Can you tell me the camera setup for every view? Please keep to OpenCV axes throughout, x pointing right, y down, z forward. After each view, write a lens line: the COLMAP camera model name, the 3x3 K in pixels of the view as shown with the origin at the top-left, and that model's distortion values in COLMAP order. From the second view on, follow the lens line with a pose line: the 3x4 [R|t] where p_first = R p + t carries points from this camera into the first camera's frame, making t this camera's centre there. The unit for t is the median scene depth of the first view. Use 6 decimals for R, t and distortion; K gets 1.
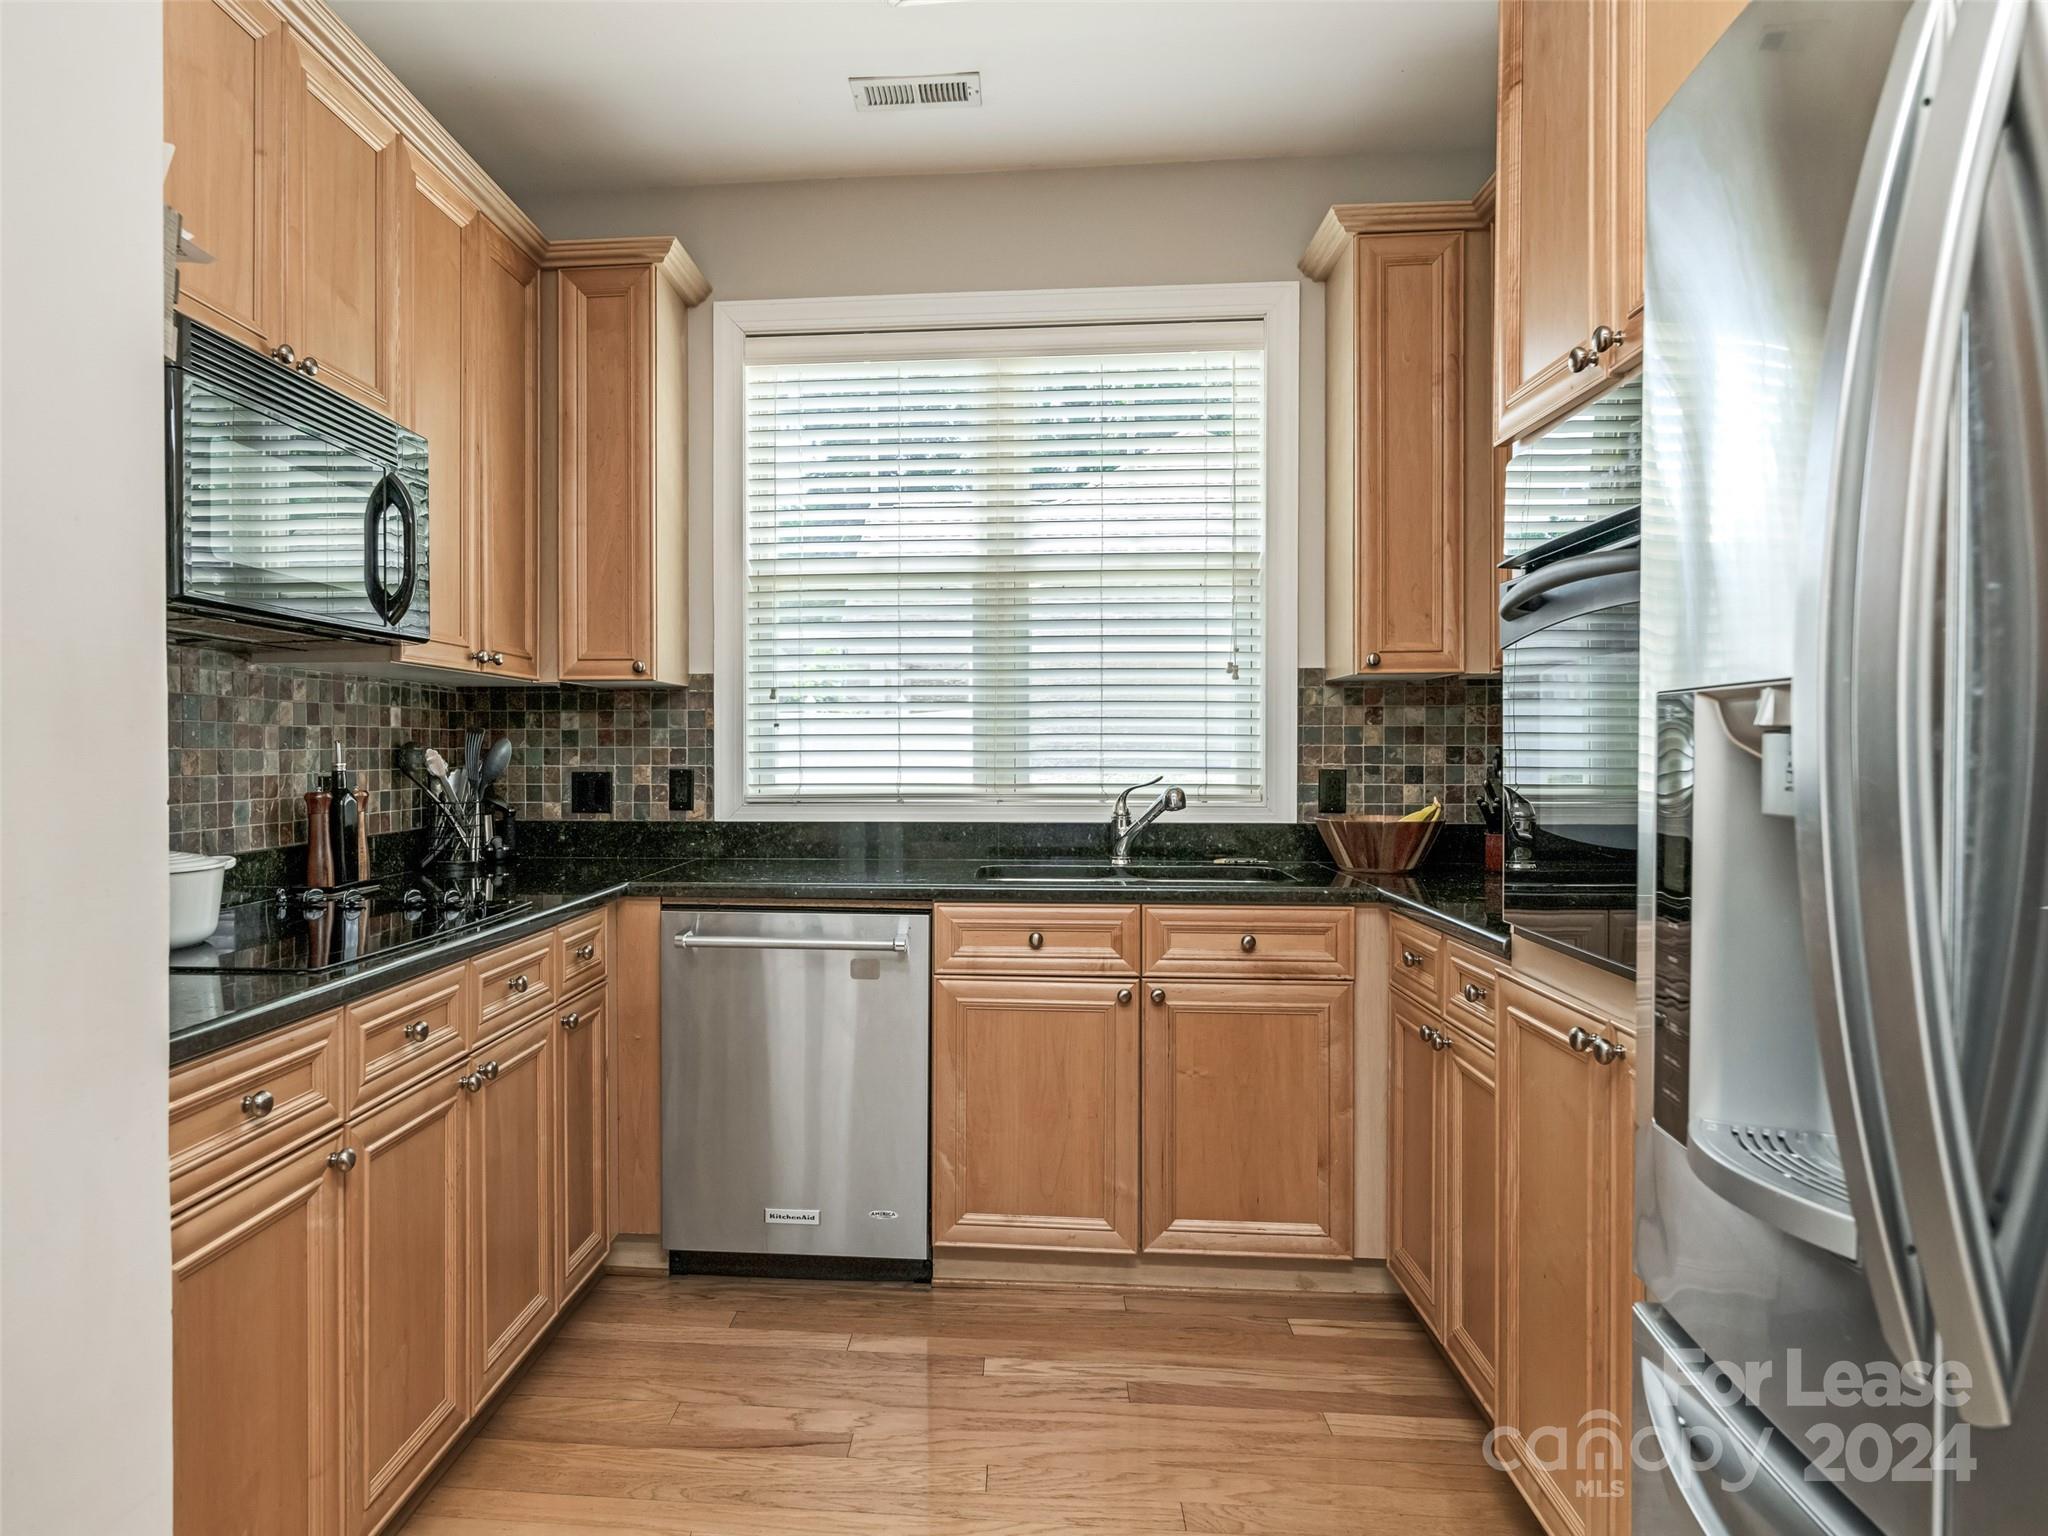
lens RADIAL K [[1165.1, 0, 1024.0], [0, 1165.1, 768.0], [0, 0, 1]] dist [-0.021373, 0.000122]
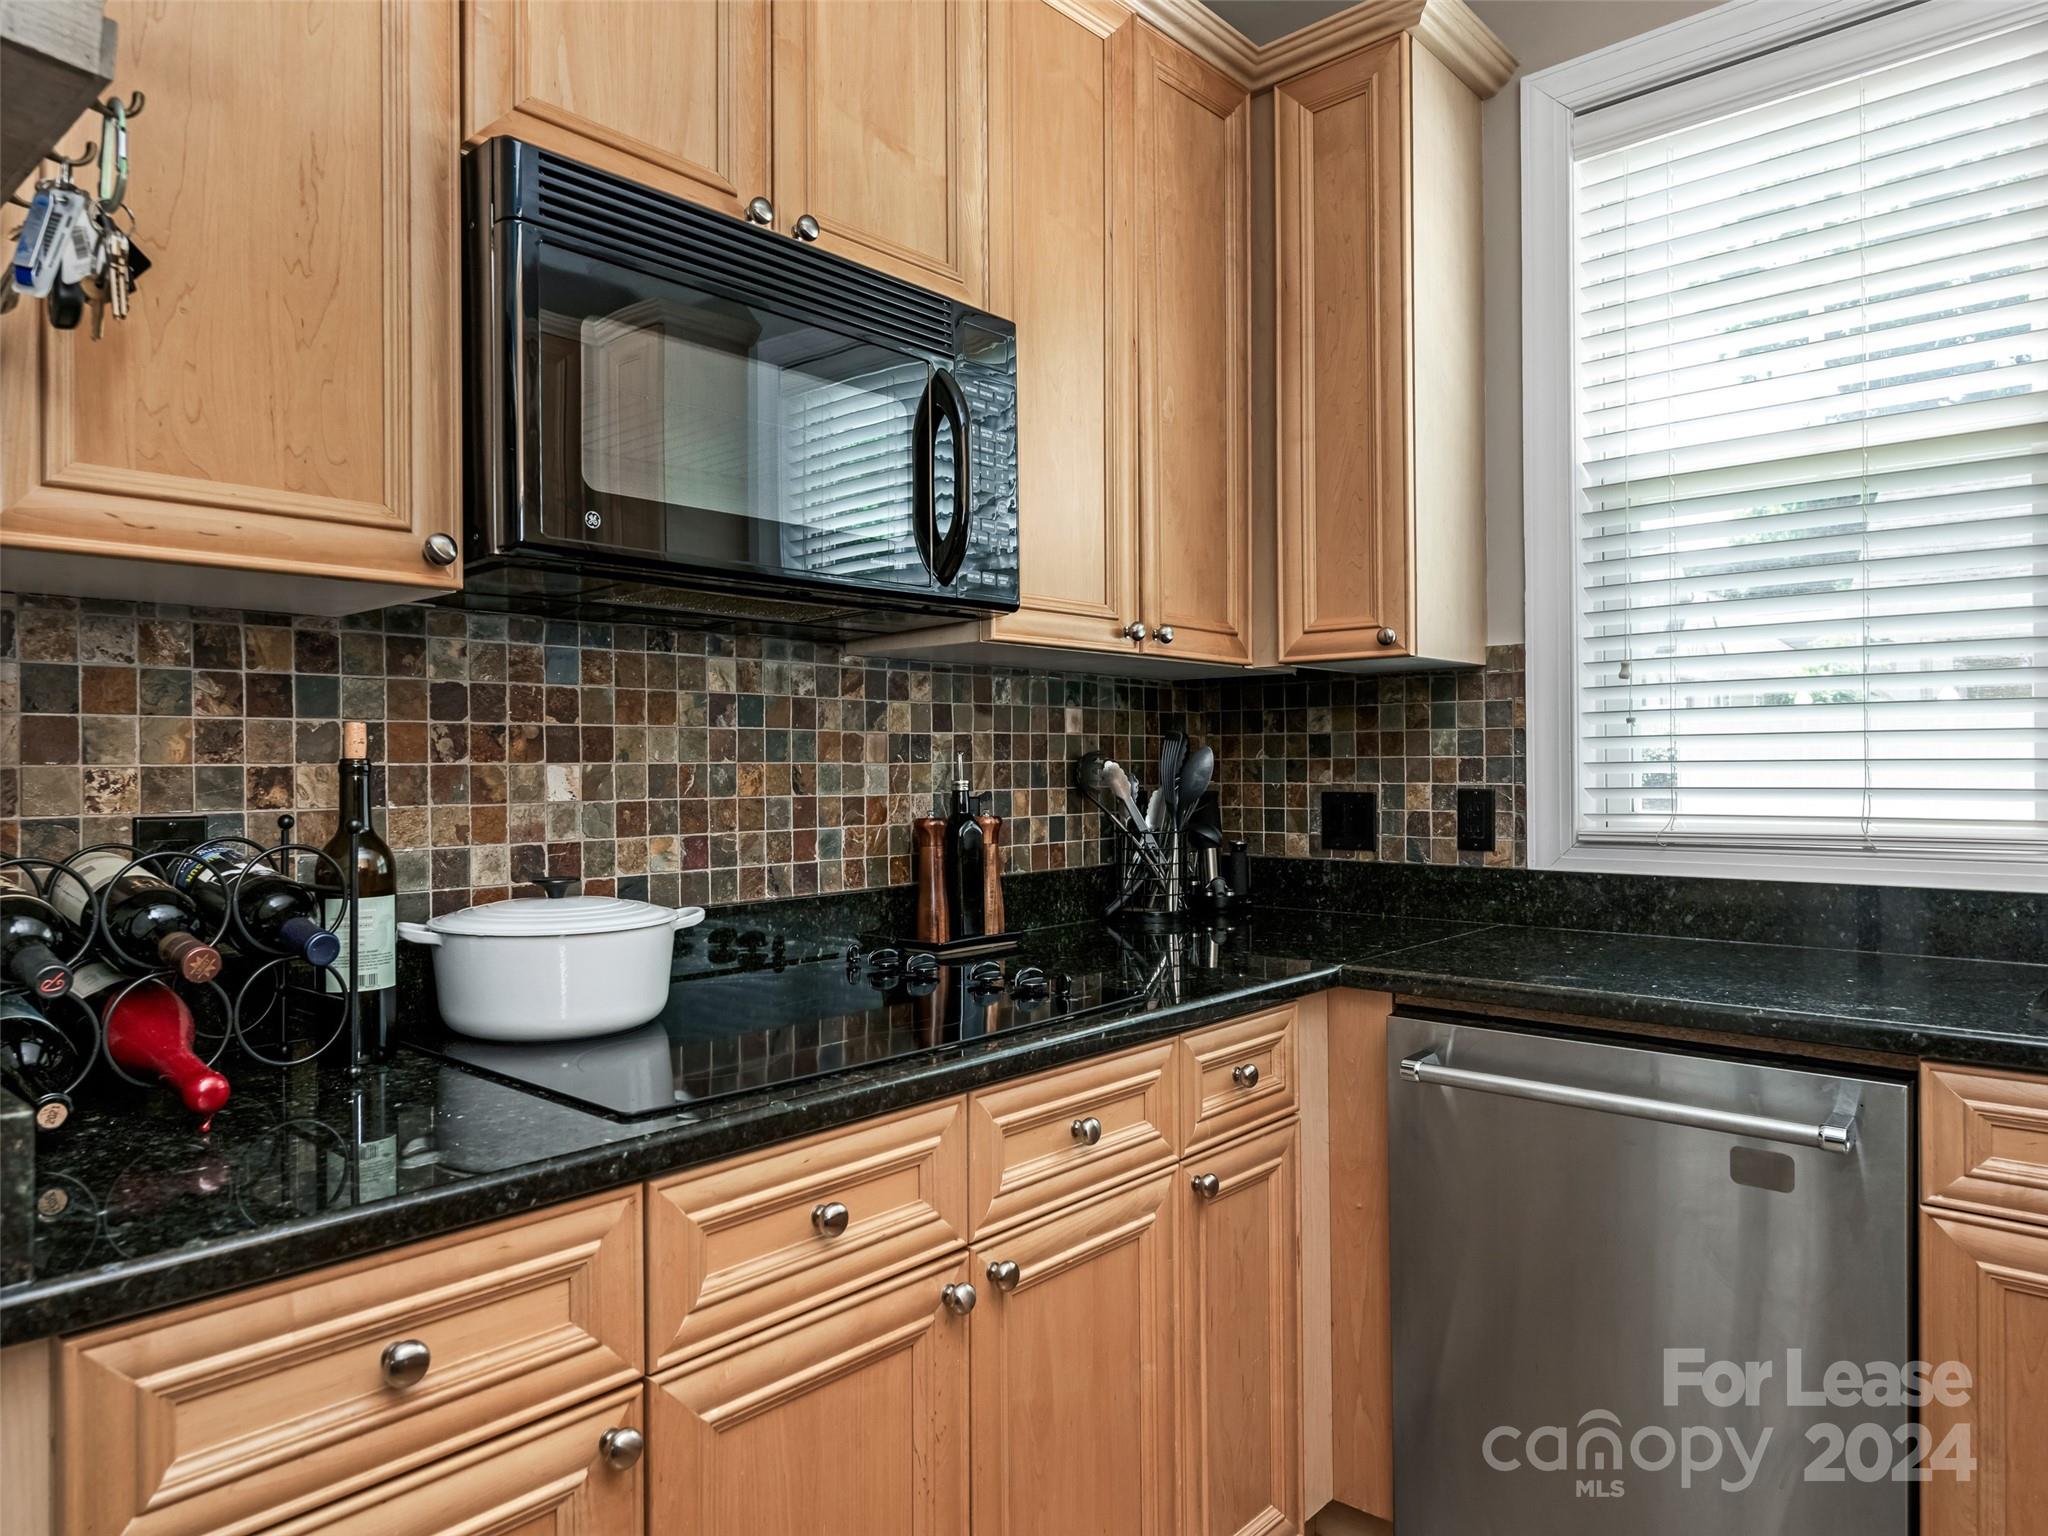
lens RADIAL K [[1228.5, 0, 1028.2], [0, 1228.5, 771.4], [0, 0, 1]] dist [-0.018986, 0.003690]
pose [[0.731170, -0.000242, -0.682196, -0.000922], [-0.004827, 0.999973, -0.005528, -0.004644], [0.682179, 0.007334, 0.731149, 0.340029]]
